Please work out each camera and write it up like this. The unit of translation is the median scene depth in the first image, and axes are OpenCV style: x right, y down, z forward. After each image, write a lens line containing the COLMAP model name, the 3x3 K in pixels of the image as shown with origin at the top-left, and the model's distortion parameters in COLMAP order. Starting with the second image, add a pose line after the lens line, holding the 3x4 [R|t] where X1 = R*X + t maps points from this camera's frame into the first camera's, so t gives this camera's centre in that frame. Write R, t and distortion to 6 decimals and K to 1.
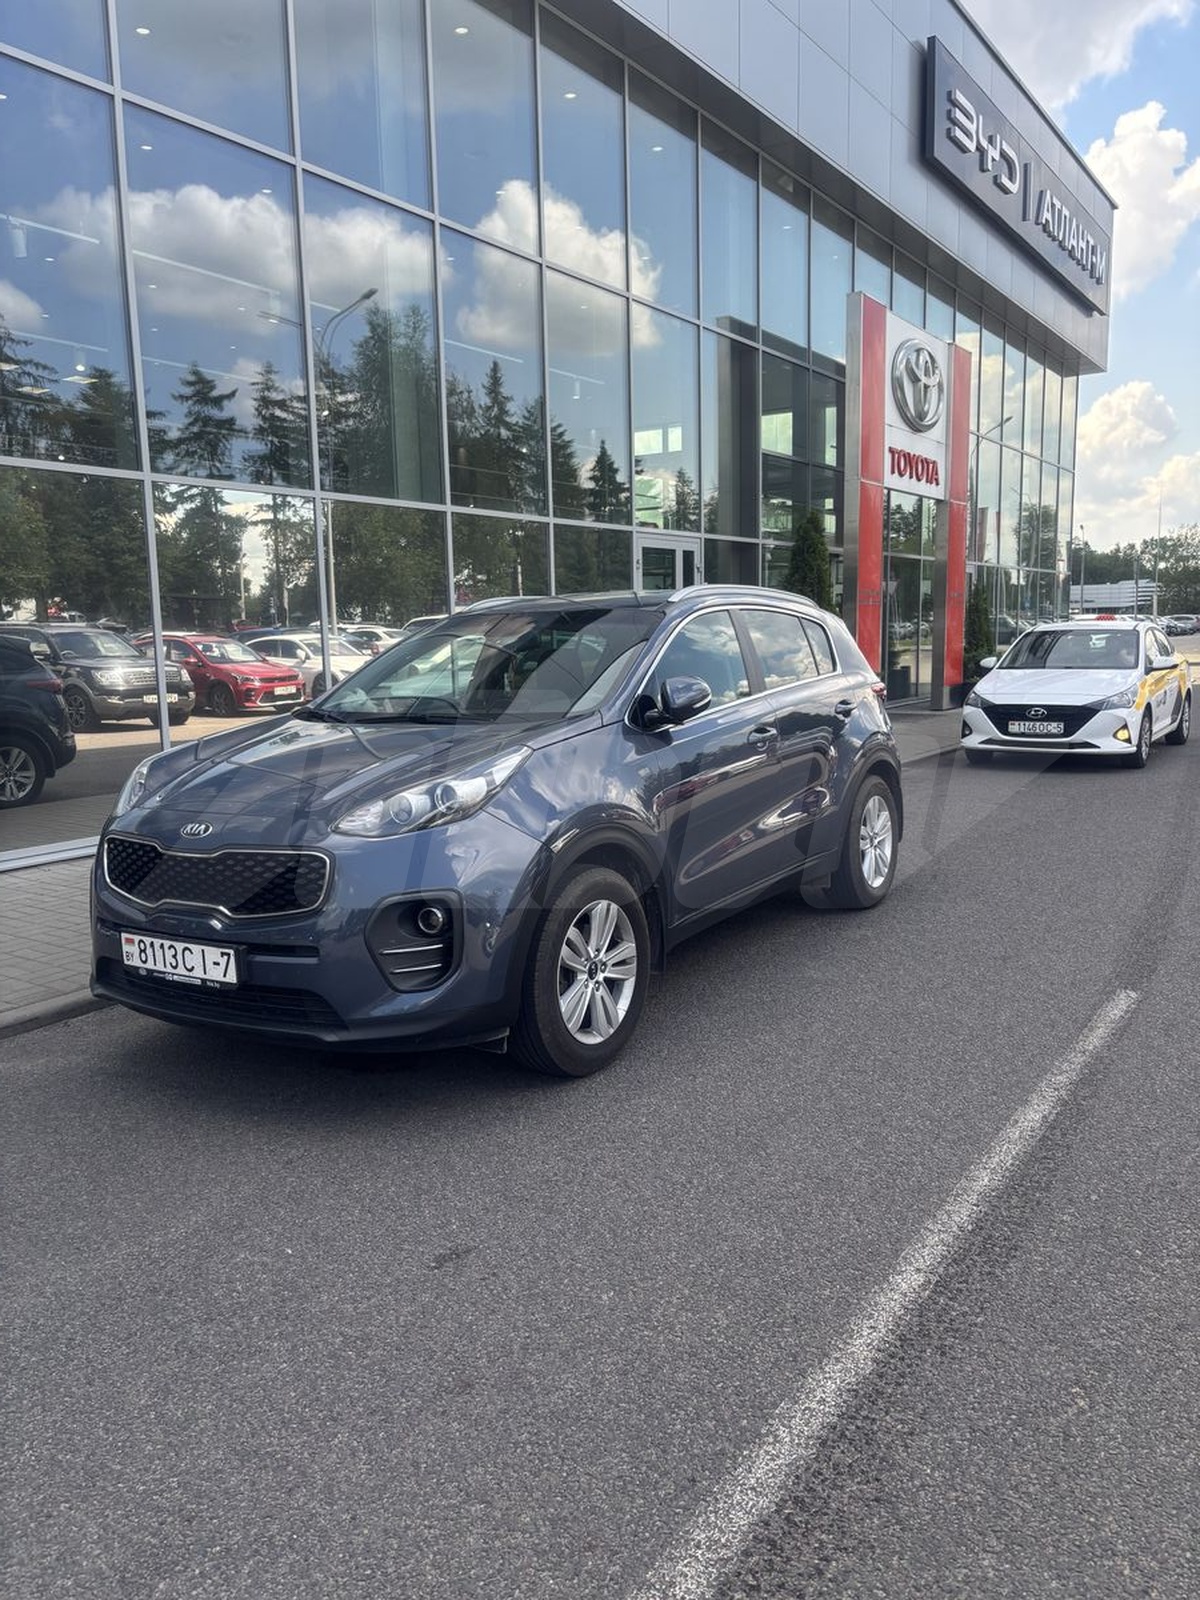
lens RADIAL K [[1214.3, 0, 588.2], [0, 1214.3, 807.7], [0, 0, 1]] dist [0.007867, -0.003933]
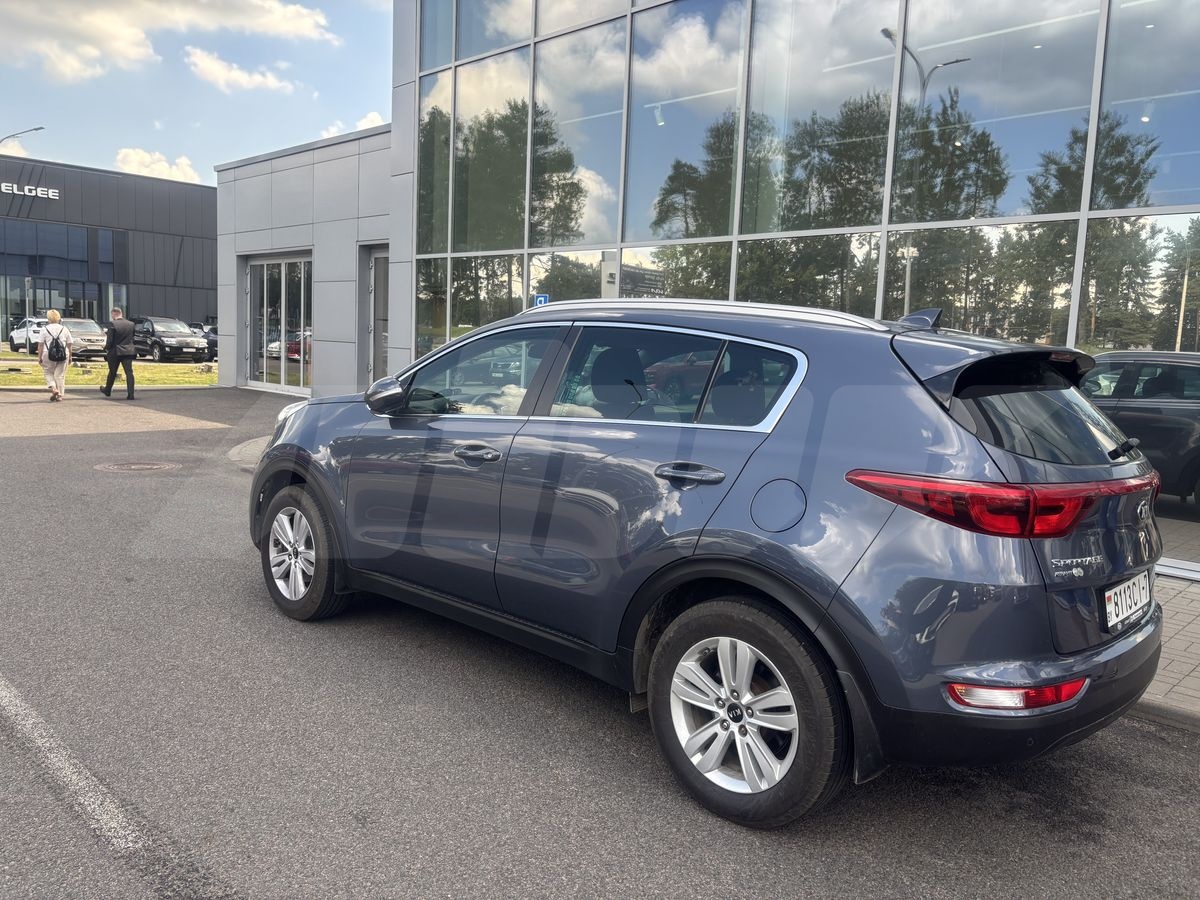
lens RADIAL K [[910.7, 0, 600.0], [0, 910.7, 450.0], [0, 0, 1]] dist [0.007867, -0.003933]
pose [[-0.185295, 0.120981, -0.975207, 2.975395], [-0.182080, 0.970982, 0.155053, -0.692003], [0.965667, 0.206297, -0.157890, 4.357313]]
